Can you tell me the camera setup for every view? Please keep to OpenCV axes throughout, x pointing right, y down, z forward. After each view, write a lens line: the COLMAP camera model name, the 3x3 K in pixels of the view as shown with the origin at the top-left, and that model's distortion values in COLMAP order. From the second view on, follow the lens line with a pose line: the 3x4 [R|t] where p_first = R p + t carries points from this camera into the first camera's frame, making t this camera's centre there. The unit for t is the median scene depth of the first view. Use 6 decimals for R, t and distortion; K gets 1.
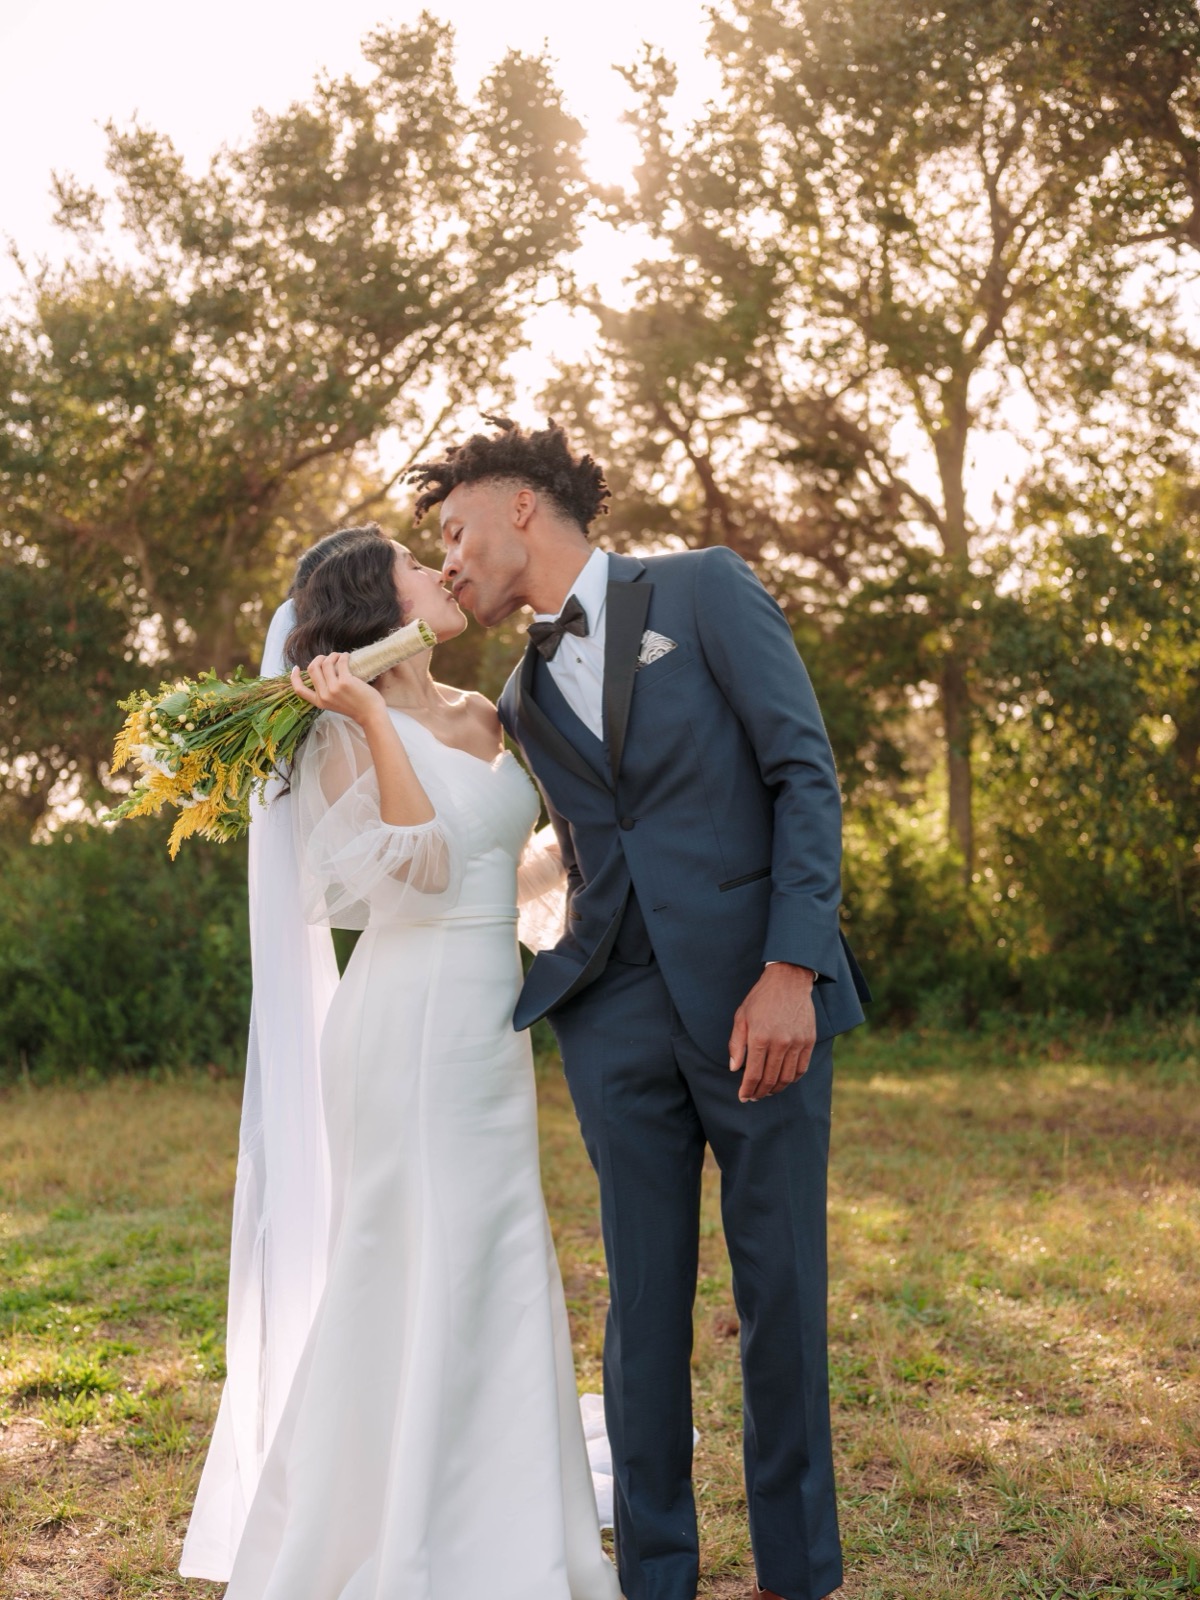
lens RADIAL K [[1810.0, 0, 607.5], [0, 1810.0, 784.3], [0, 0, 1]] dist [-0.000078, 0.000000]
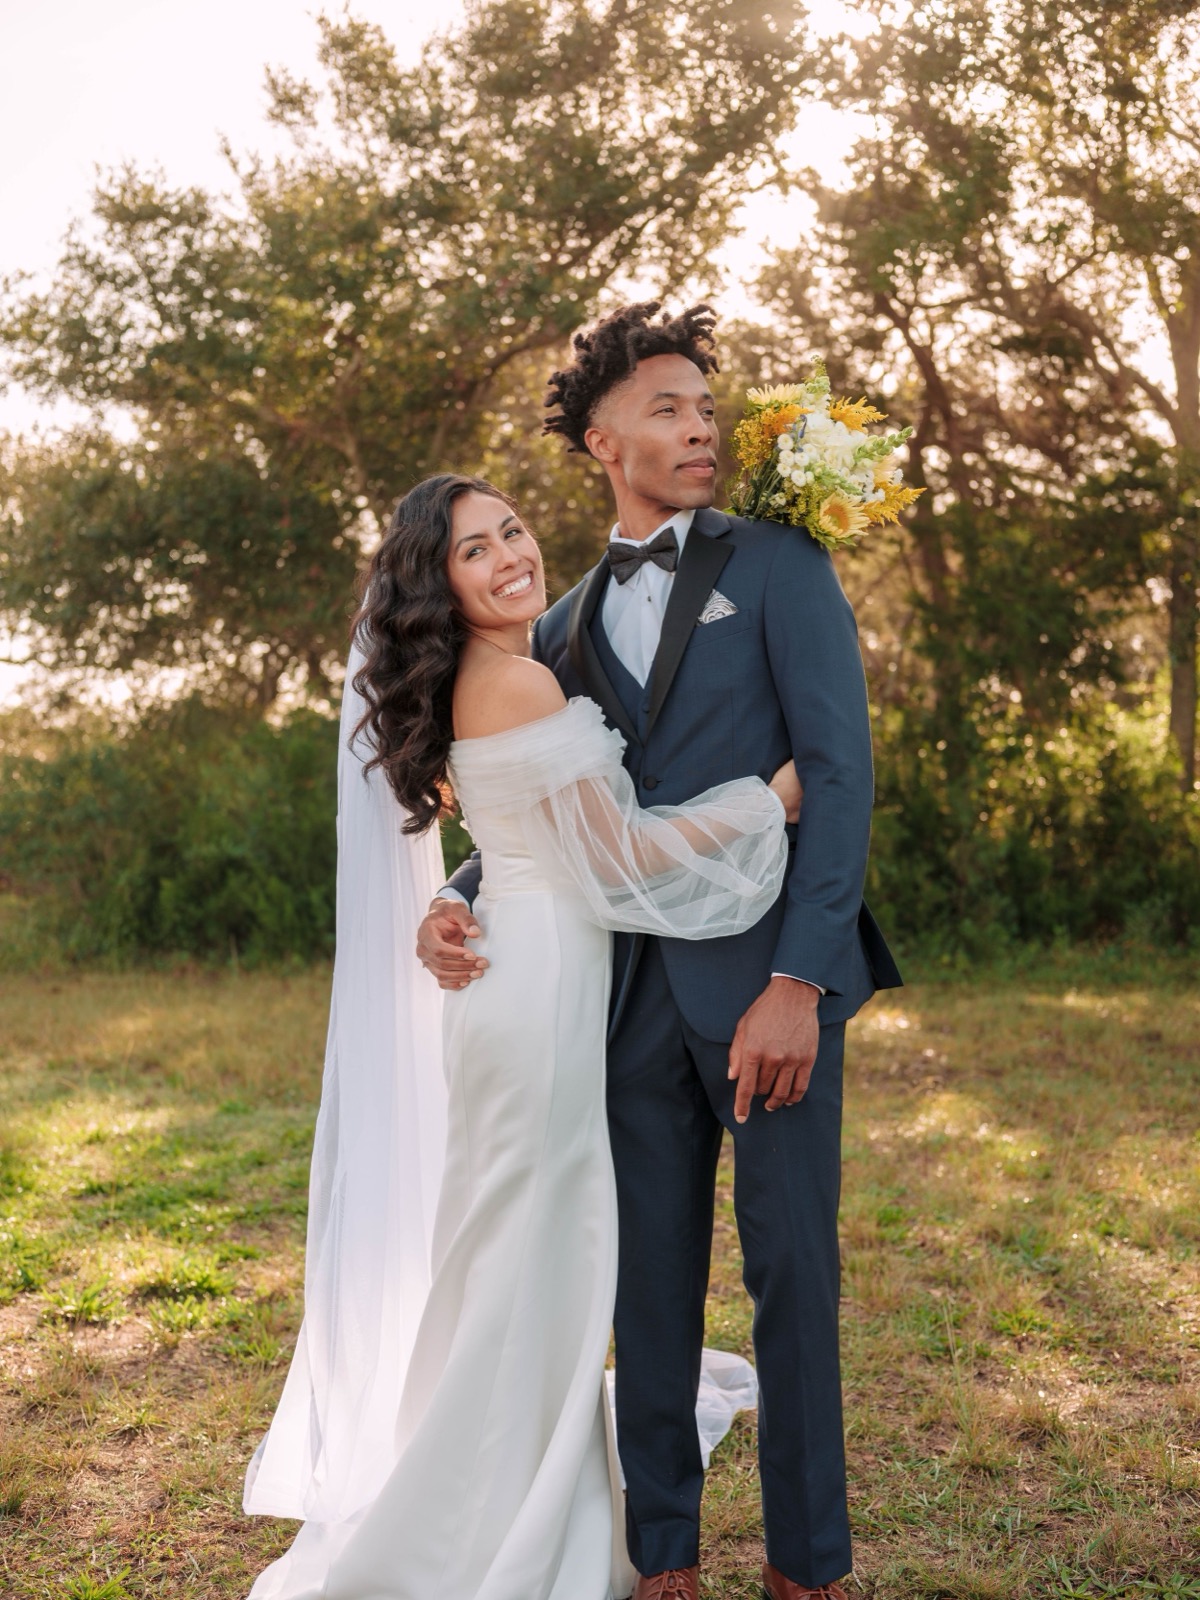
lens RADIAL K [[1810.0, 0, 595.6], [0, 1810.0, 791.9], [0, 0, 1]] dist [-0.000078, 0.000000]
pose [[0.990868, 0.021593, -0.133094, 0.016441], [-0.012763, 0.997682, 0.066843, -0.006013], [0.134229, -0.064534, 0.988847, 0.004580]]
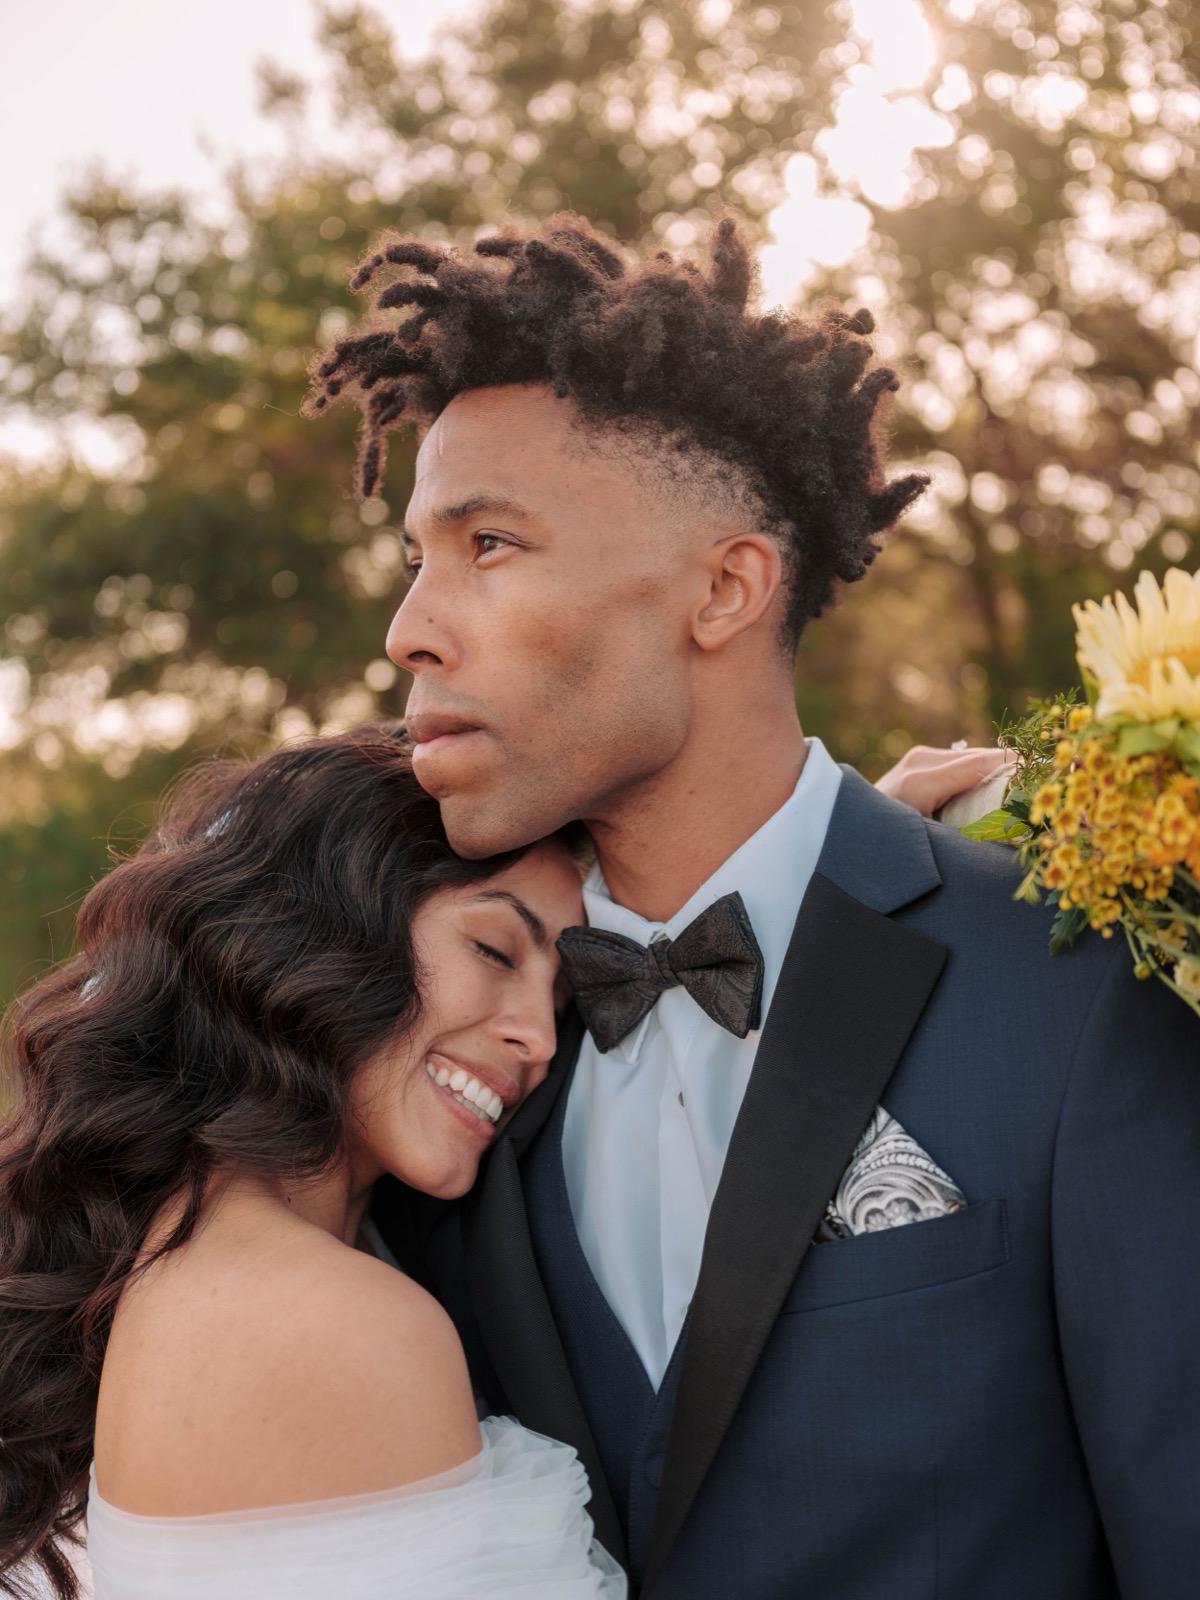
lens RADIAL K [[1810.0, 0, 594.0], [0, 1810.0, 787.5], [0, 0, 1]] dist [-0.000078, 0.000000]
pose [[0.988639, 0.032499, -0.146752, 0.004539], [-0.024777, 0.998226, 0.054143, -0.025086], [0.148251, -0.049892, 0.987690, 0.112116]]
